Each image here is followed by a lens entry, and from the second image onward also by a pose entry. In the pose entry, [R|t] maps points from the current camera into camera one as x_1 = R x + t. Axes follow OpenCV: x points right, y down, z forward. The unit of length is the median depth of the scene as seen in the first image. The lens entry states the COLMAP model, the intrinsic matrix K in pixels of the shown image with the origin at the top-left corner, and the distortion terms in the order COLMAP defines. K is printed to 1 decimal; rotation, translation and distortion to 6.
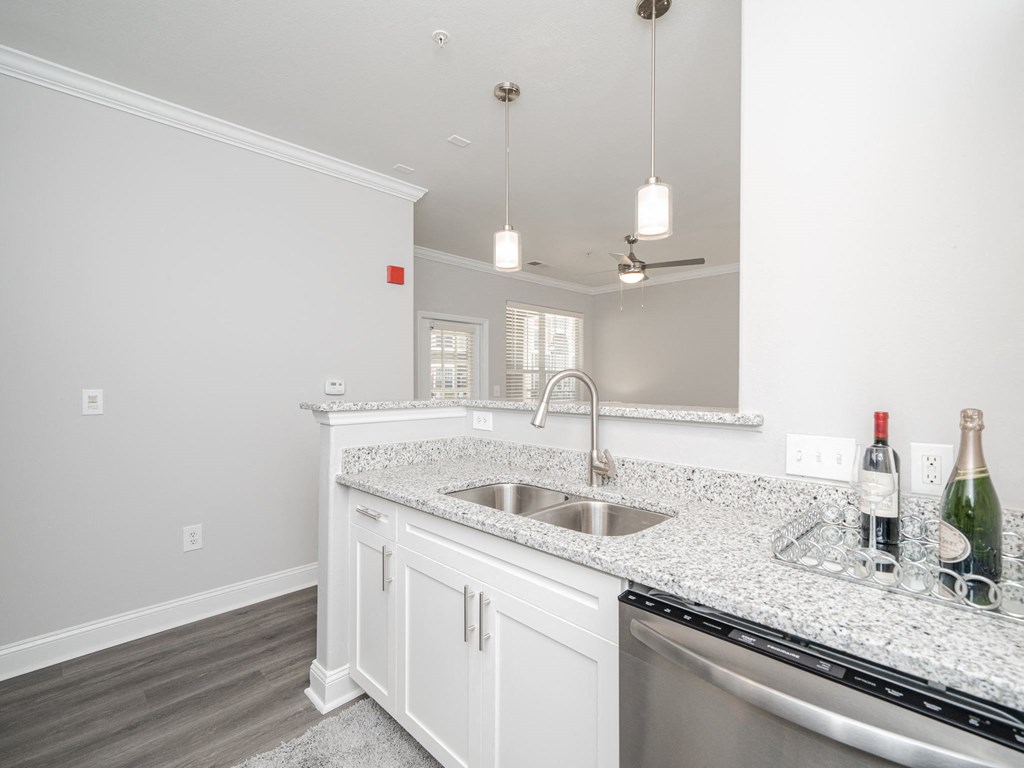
lens RADIAL K [[457.3, 0, 511.9], [0, 457.3, 380.6], [0, 0, 1]] dist [-0.001921, 0.000380]
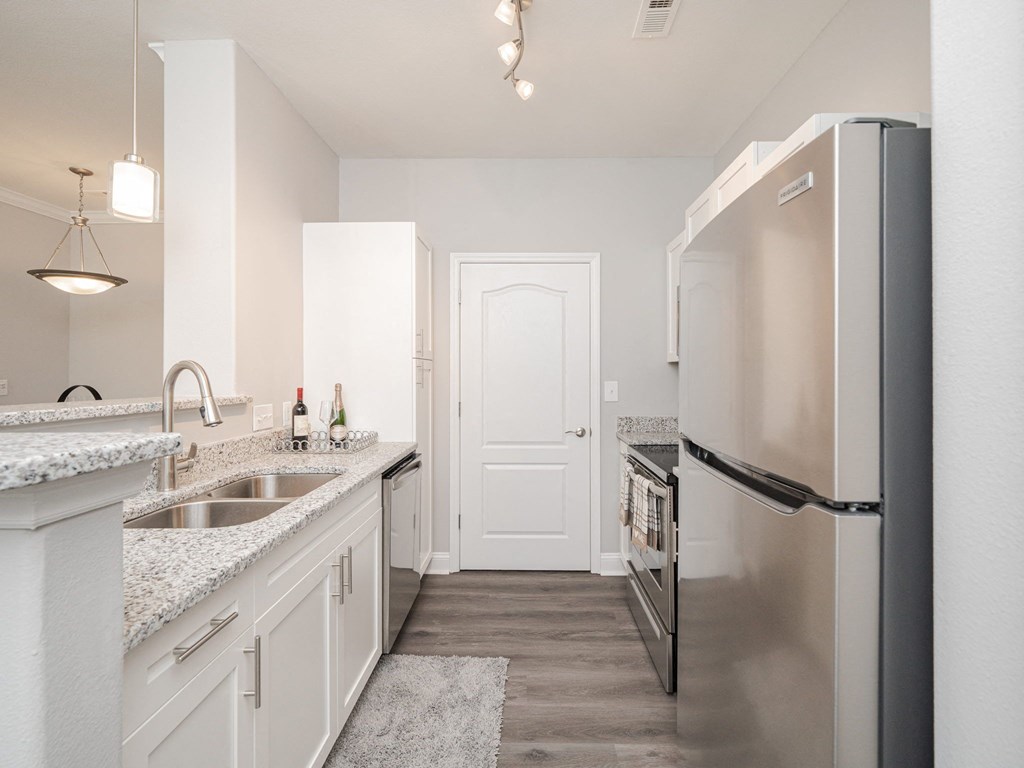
lens RADIAL K [[457.3, 0, 518.6], [0, 457.3, 371.3], [0, 0, 1]] dist [-0.001921, 0.000380]
pose [[-0.695567, 0.007627, 0.718421, -1.111449], [0.001334, 0.999956, -0.009324, 0.009502], [-0.718460, -0.005527, -0.695547, 1.348841]]
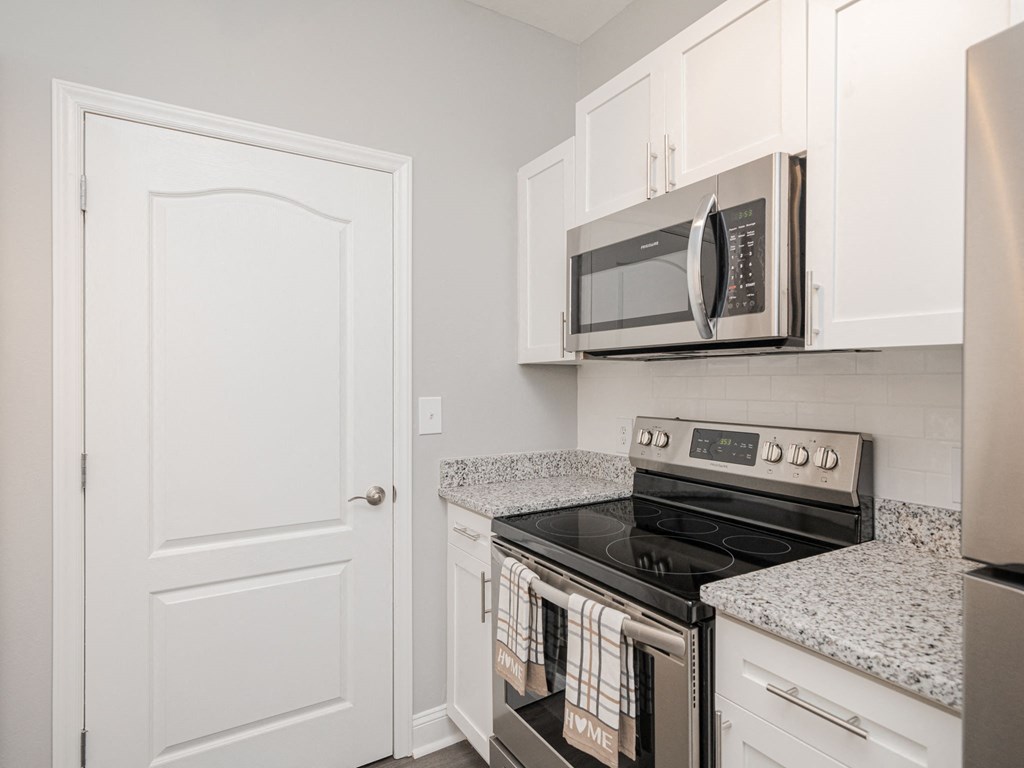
lens RADIAL K [[565.7, 0, 515.3], [0, 565.7, 380.8], [0, 0, 1]] dist [0.001702, -0.000285]
pose [[-0.973540, 0.003069, 0.228497, -0.436312], [0.003147, 0.999995, -0.000021, -0.003239], [-0.228496, 0.000699, -0.973545, 0.924594]]
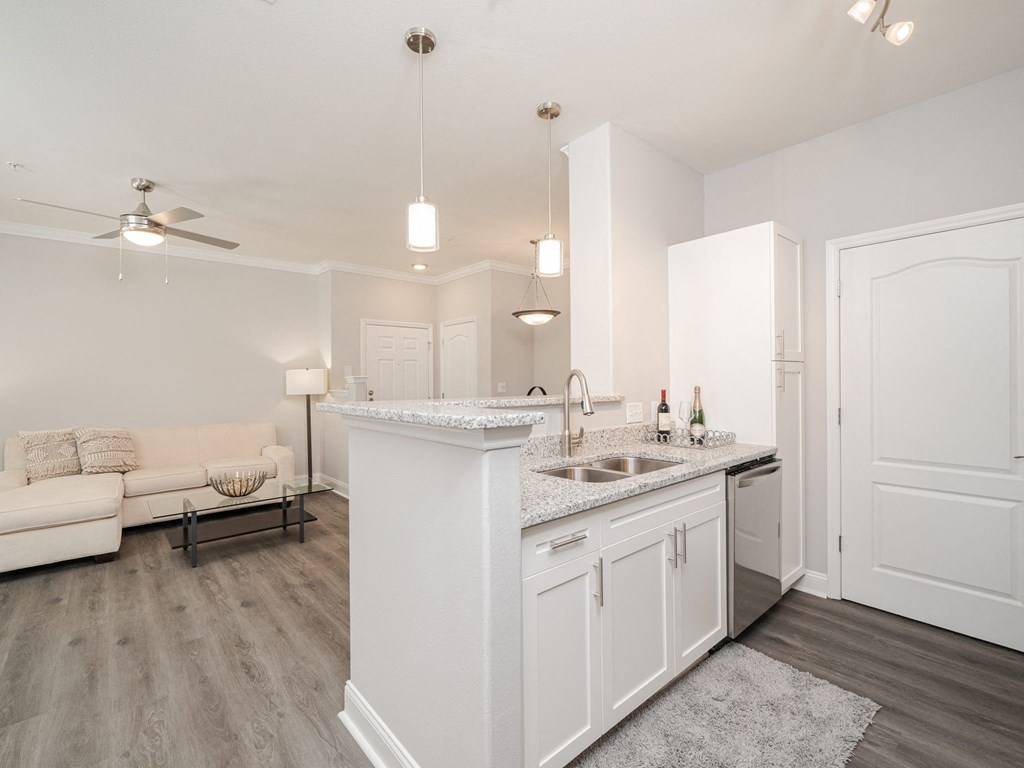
lens RADIAL K [[457.3, 0, 508.8], [0, 457.3, 382.5], [0, 0, 1]] dist [-0.001921, 0.000380]
pose [[0.078854, -0.004909, 0.996874, -1.363414], [0.006288, 0.999970, 0.004427, 0.009924], [-0.996866, 0.005919, 0.078883, 1.269323]]
